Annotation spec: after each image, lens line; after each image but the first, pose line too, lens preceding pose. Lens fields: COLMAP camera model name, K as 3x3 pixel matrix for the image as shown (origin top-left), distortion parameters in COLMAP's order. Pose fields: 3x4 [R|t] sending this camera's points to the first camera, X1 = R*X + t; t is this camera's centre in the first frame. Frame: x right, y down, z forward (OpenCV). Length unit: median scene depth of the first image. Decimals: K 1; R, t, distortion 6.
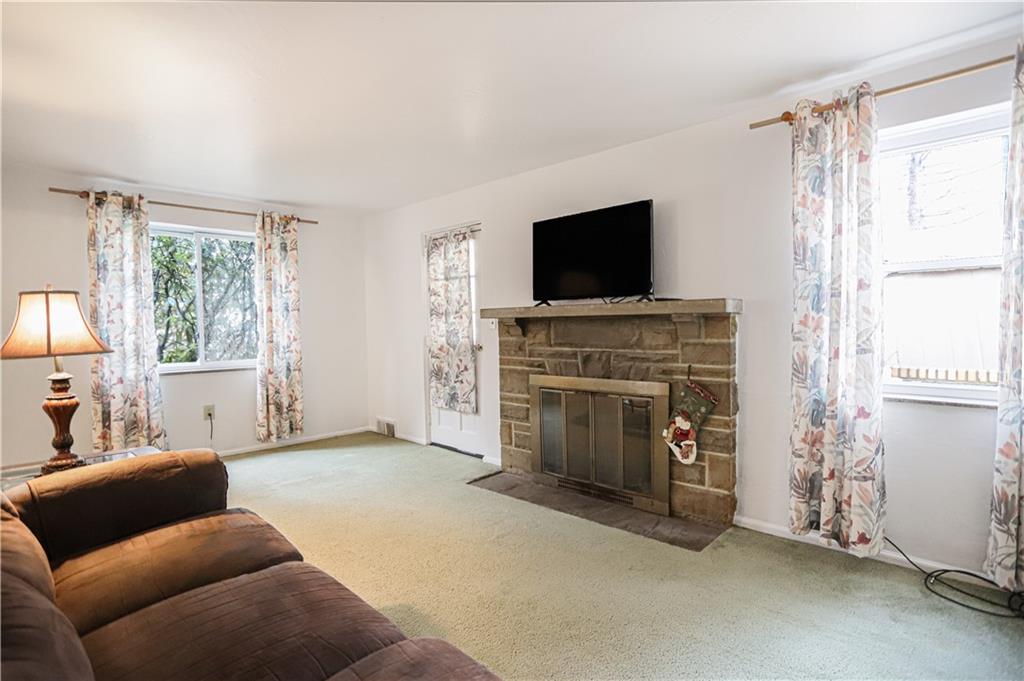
lens RADIAL K [[517.3, 0, 512.0], [0, 517.3, 340.5], [0, 0, 1]] dist [-0.001588, 0.000140]
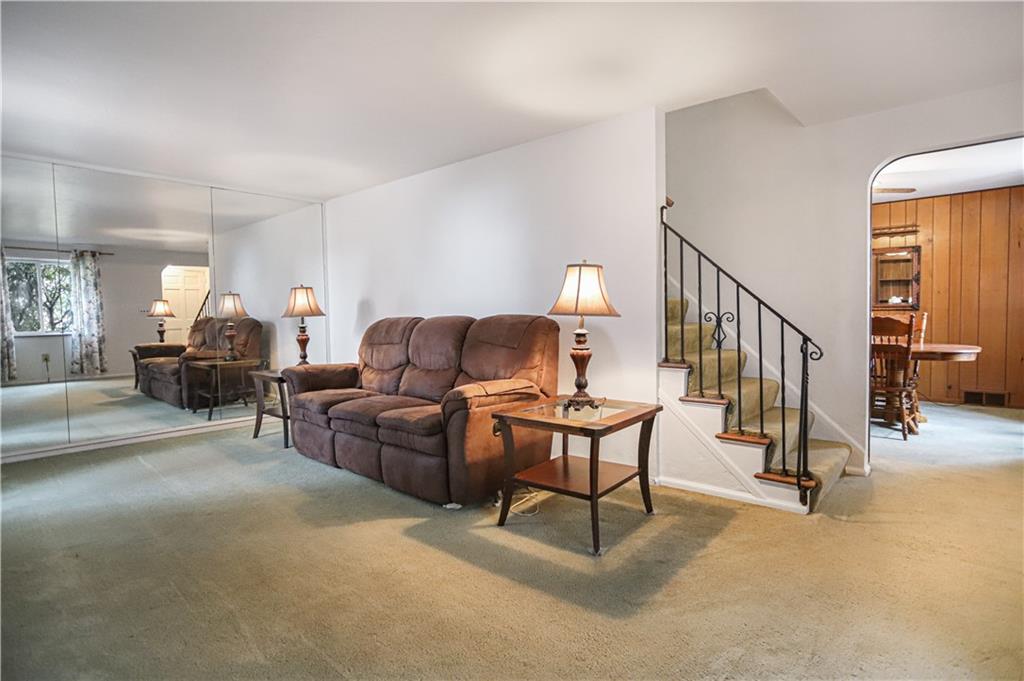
lens RADIAL K [[539.6, 0, 537.8], [0, 539.6, 339.6], [0, 0, 1]] dist [0.043435, 0.000554]
pose [[-0.999051, 0.031603, -0.029961, -0.385062], [0.028939, 0.995916, 0.085516, -0.015739], [0.032541, 0.084567, -0.995886, 1.258915]]
